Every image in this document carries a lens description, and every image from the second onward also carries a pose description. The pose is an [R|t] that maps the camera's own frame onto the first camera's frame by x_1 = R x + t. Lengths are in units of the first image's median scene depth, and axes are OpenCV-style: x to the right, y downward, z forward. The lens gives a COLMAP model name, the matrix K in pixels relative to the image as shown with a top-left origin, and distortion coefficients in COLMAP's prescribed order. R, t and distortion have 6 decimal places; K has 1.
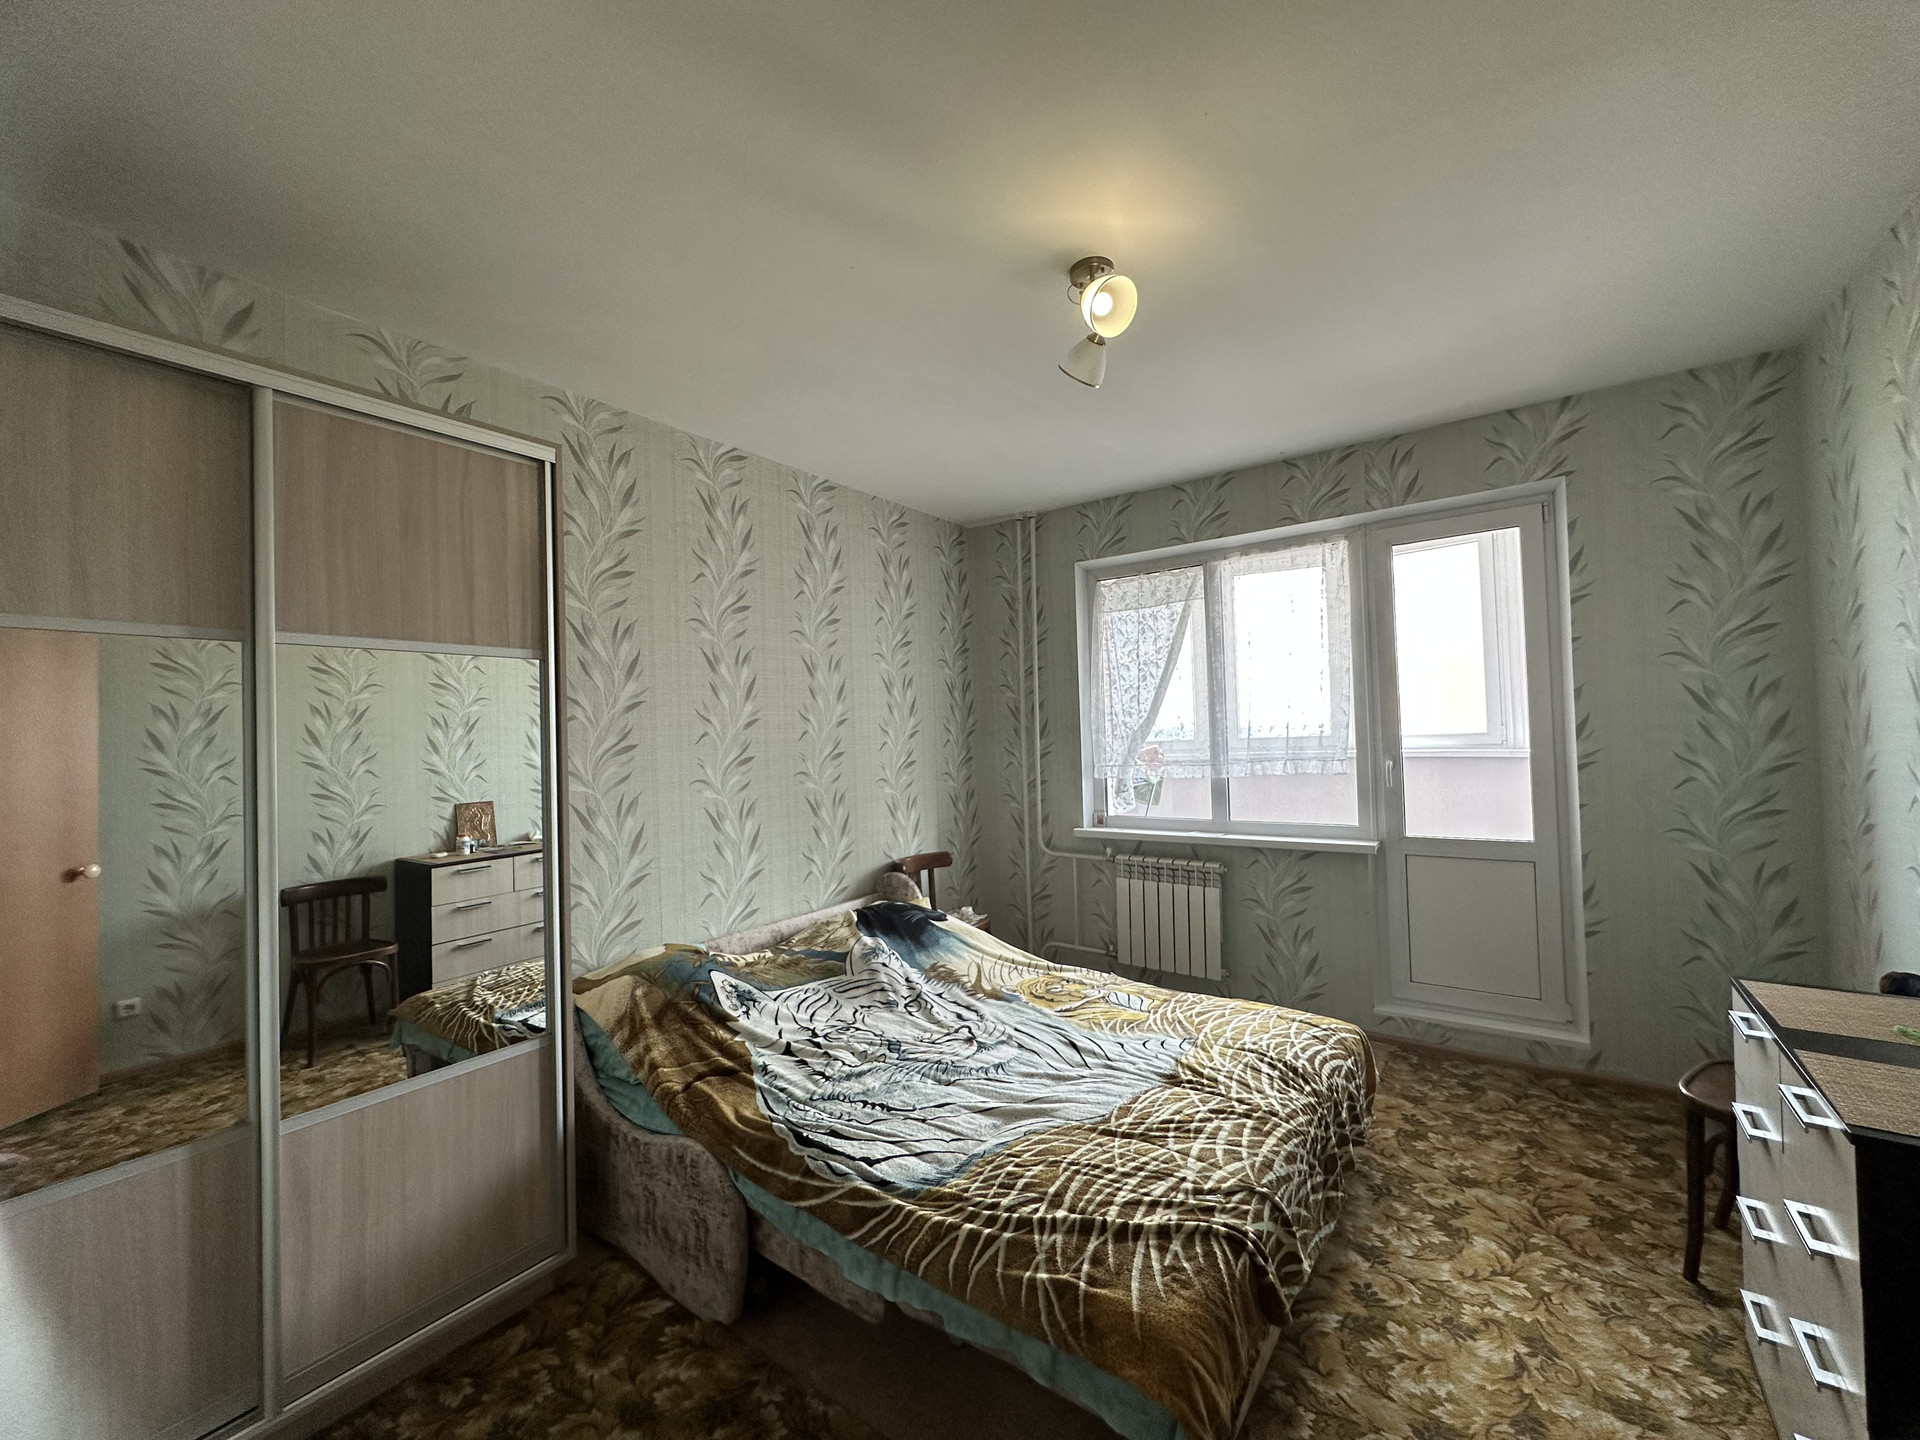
lens RADIAL K [[777.6, 0, 958.9], [0, 777.6, 705.4], [0, 0, 1]] dist [0.001244, -0.000702]
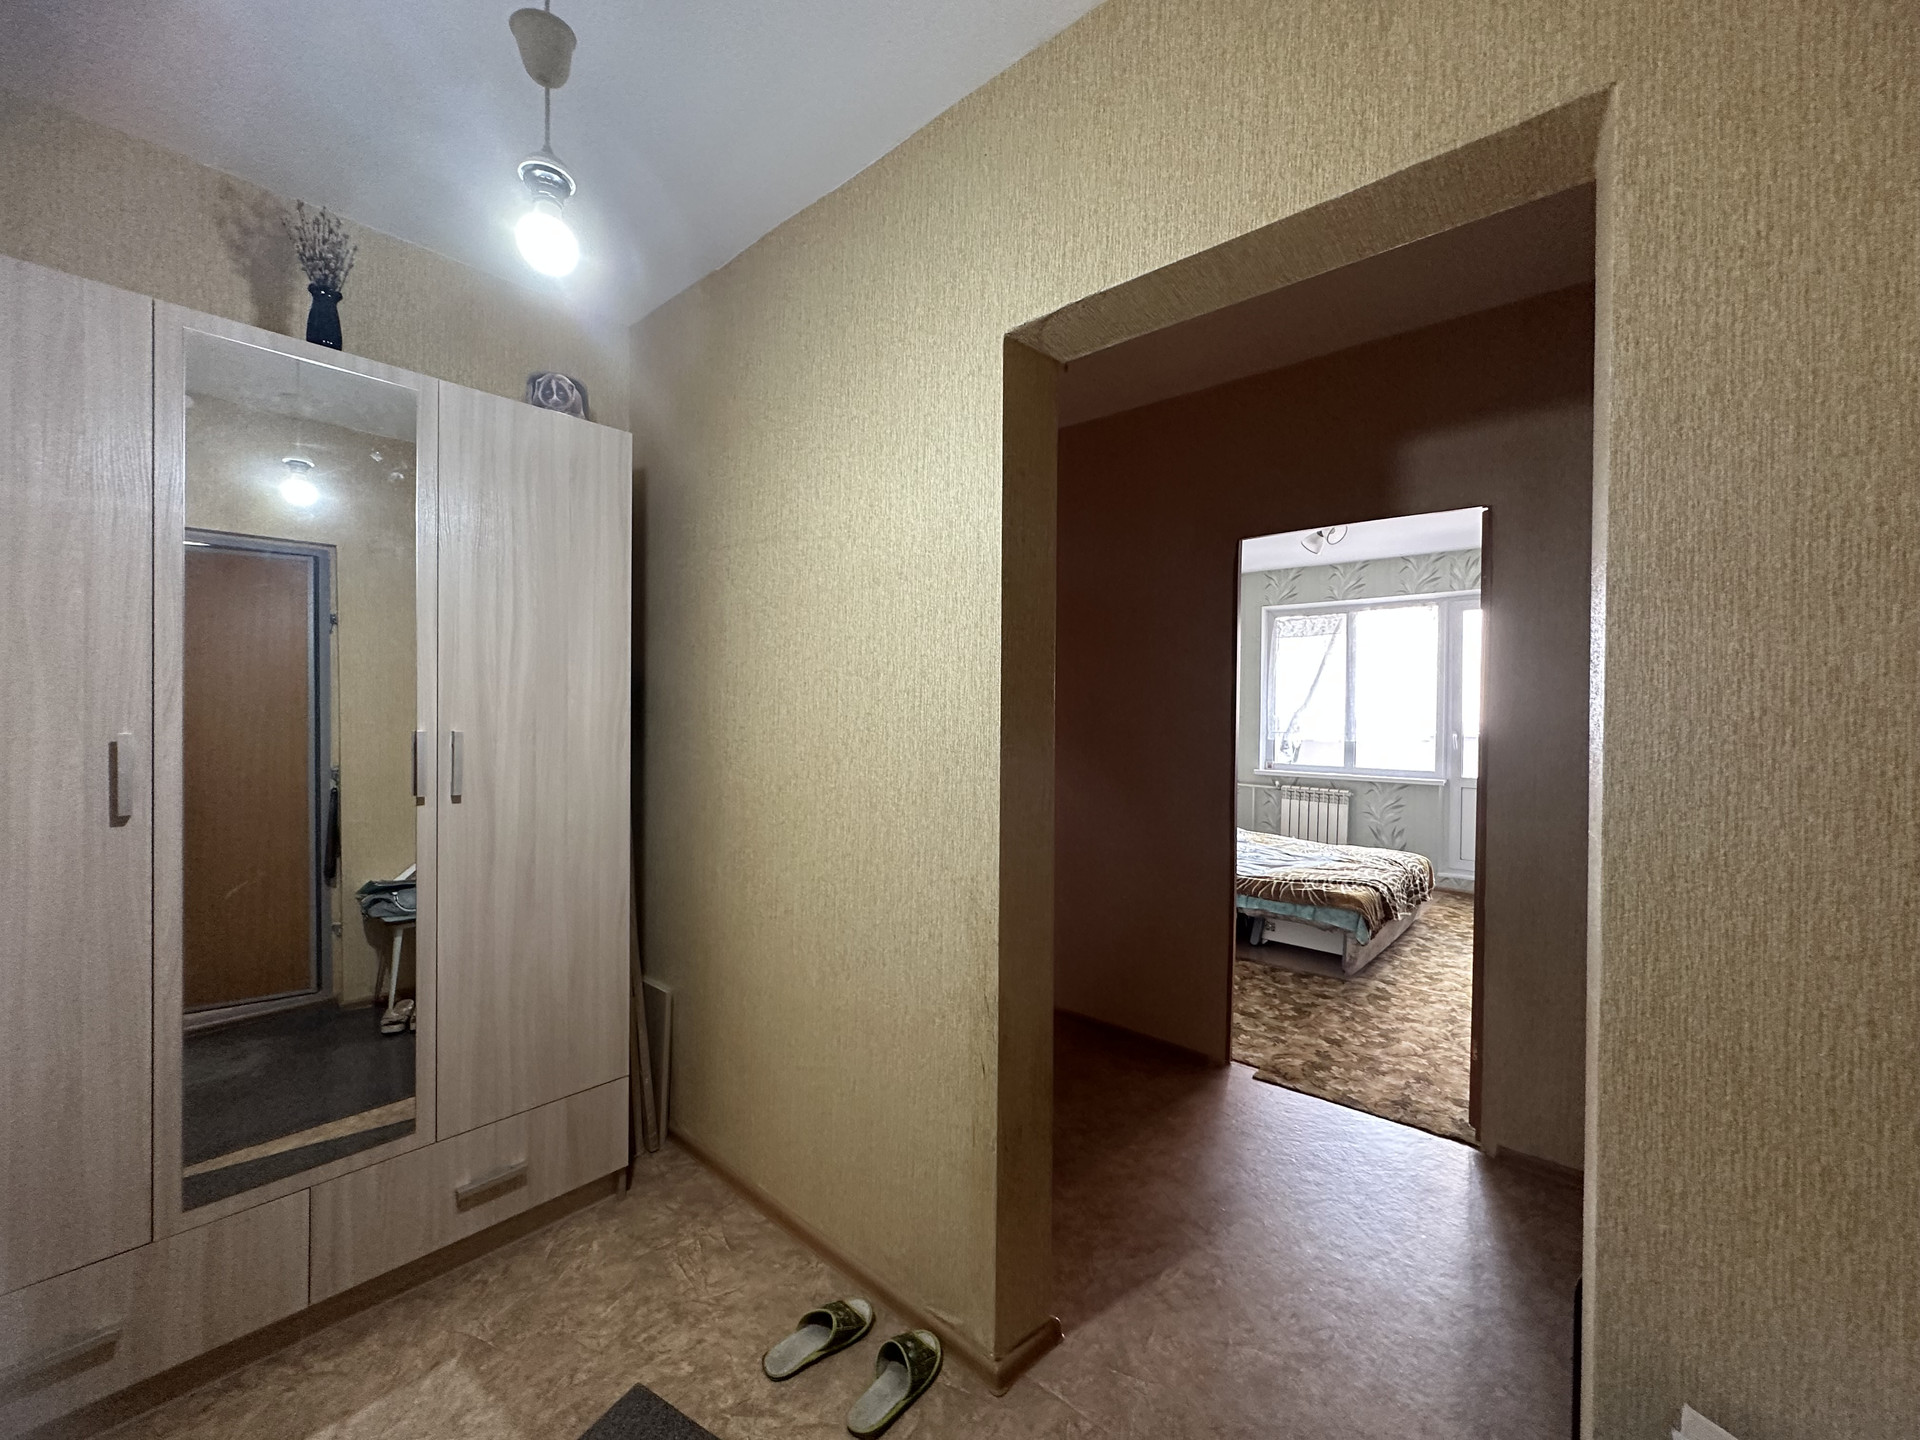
lens RADIAL K [[777.6, 0, 959.4], [0, 777.6, 712.2], [0, 0, 1]] dist [0.001244, -0.000702]
pose [[0.995099, 0.037320, -0.091574, -0.365604], [-0.033777, 0.998631, 0.039941, -0.008076], [0.092939, -0.036652, 0.994997, -0.773079]]
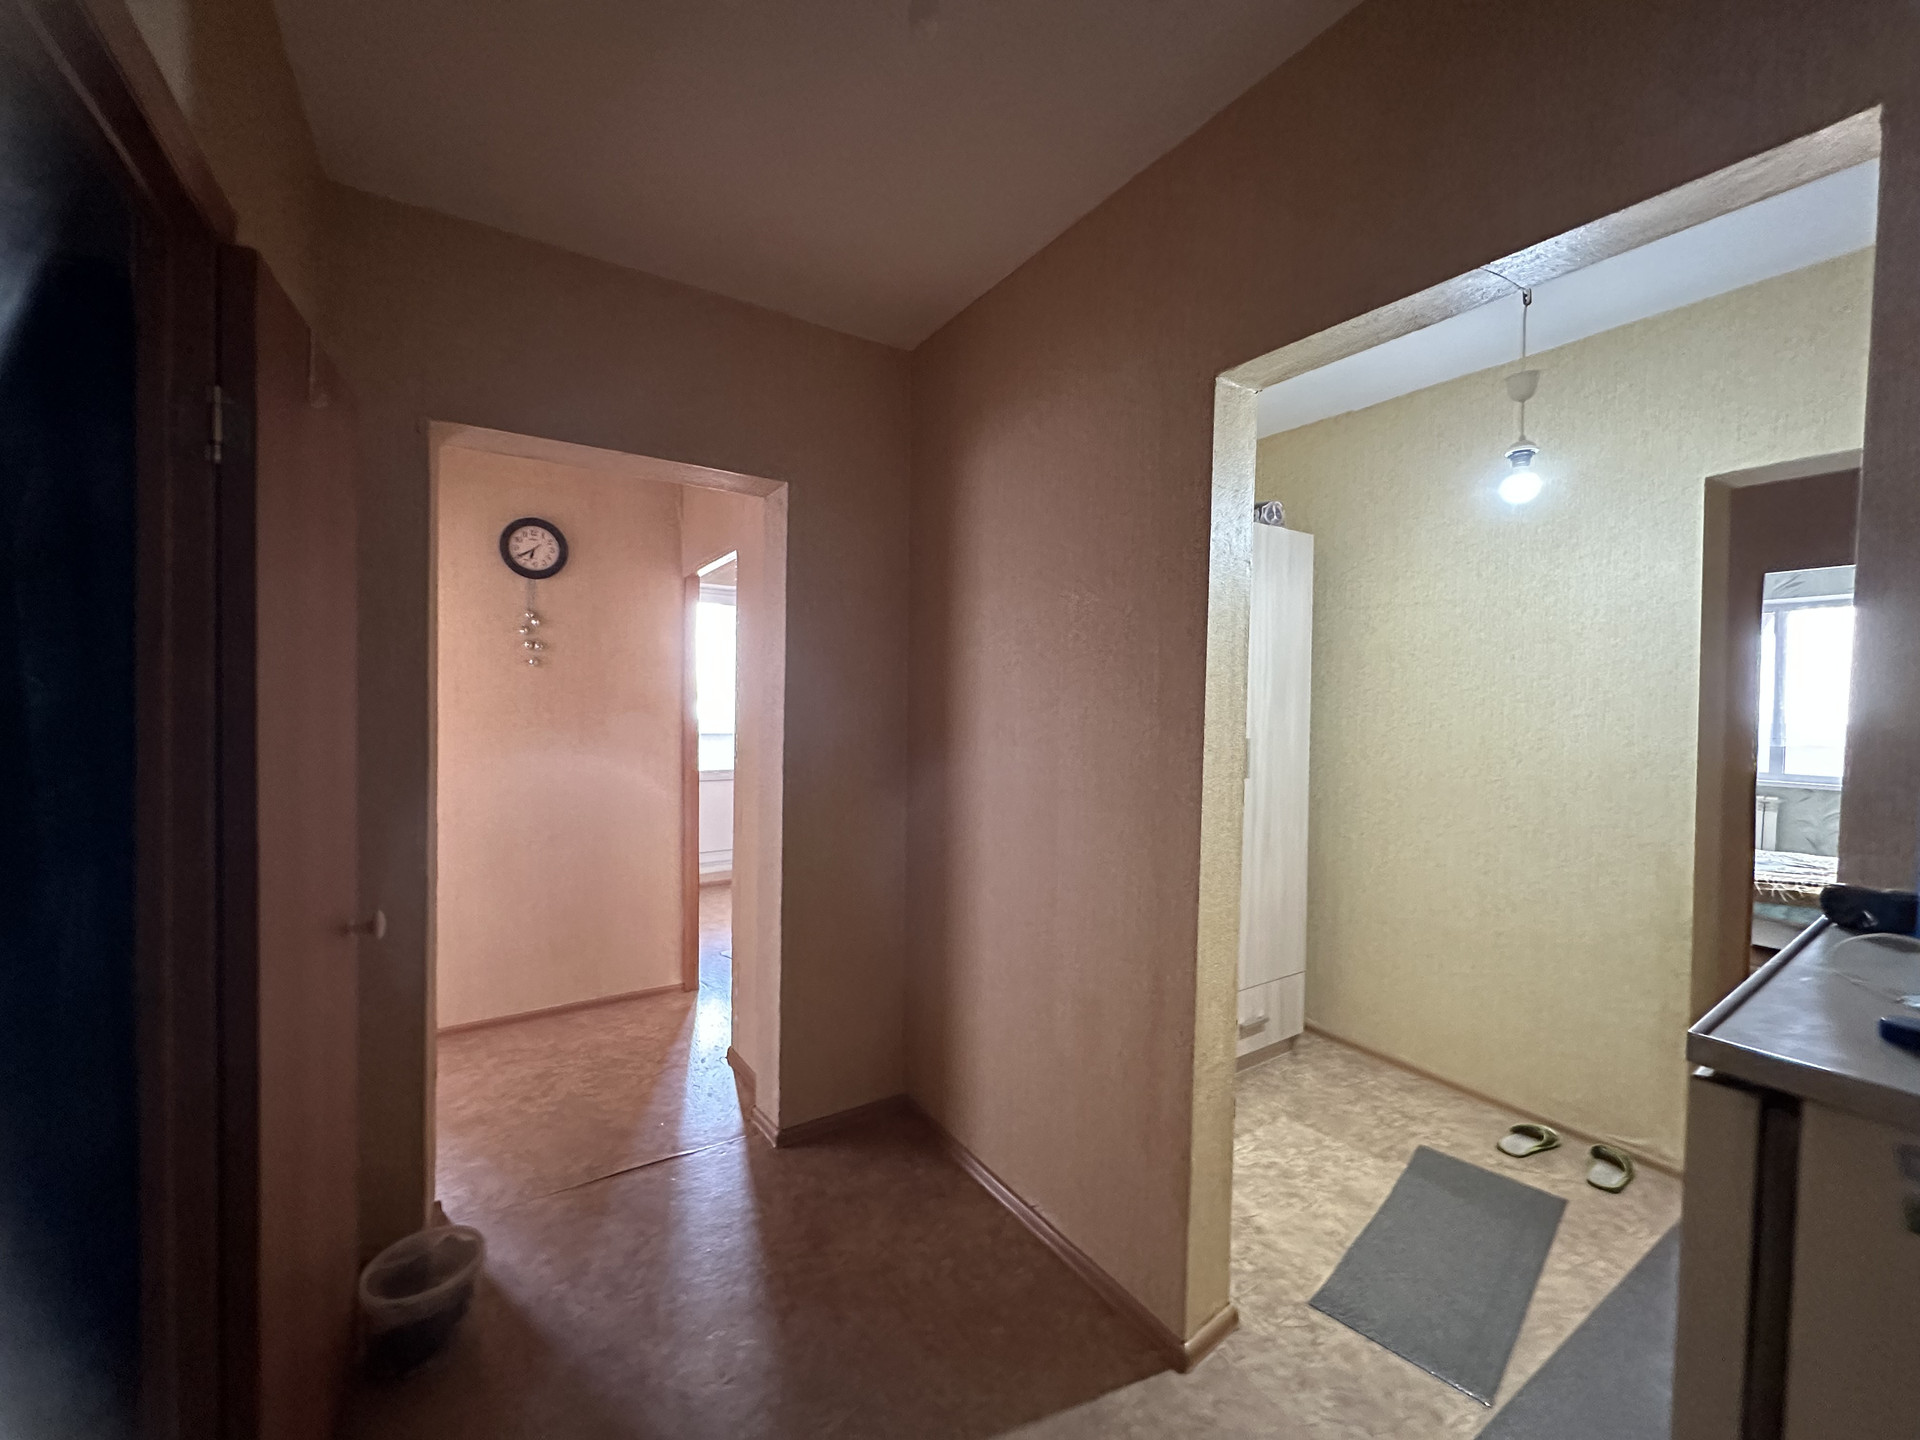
lens RADIAL K [[777.6, 0, 956.5], [0, 777.6, 711.5], [0, 0, 1]] dist [0.001244, -0.000702]
pose [[0.934559, 0.043111, -0.353187, -0.711144], [-0.024481, 0.998071, 0.057051, -0.029370], [0.354965, -0.044671, 0.933812, -1.138691]]
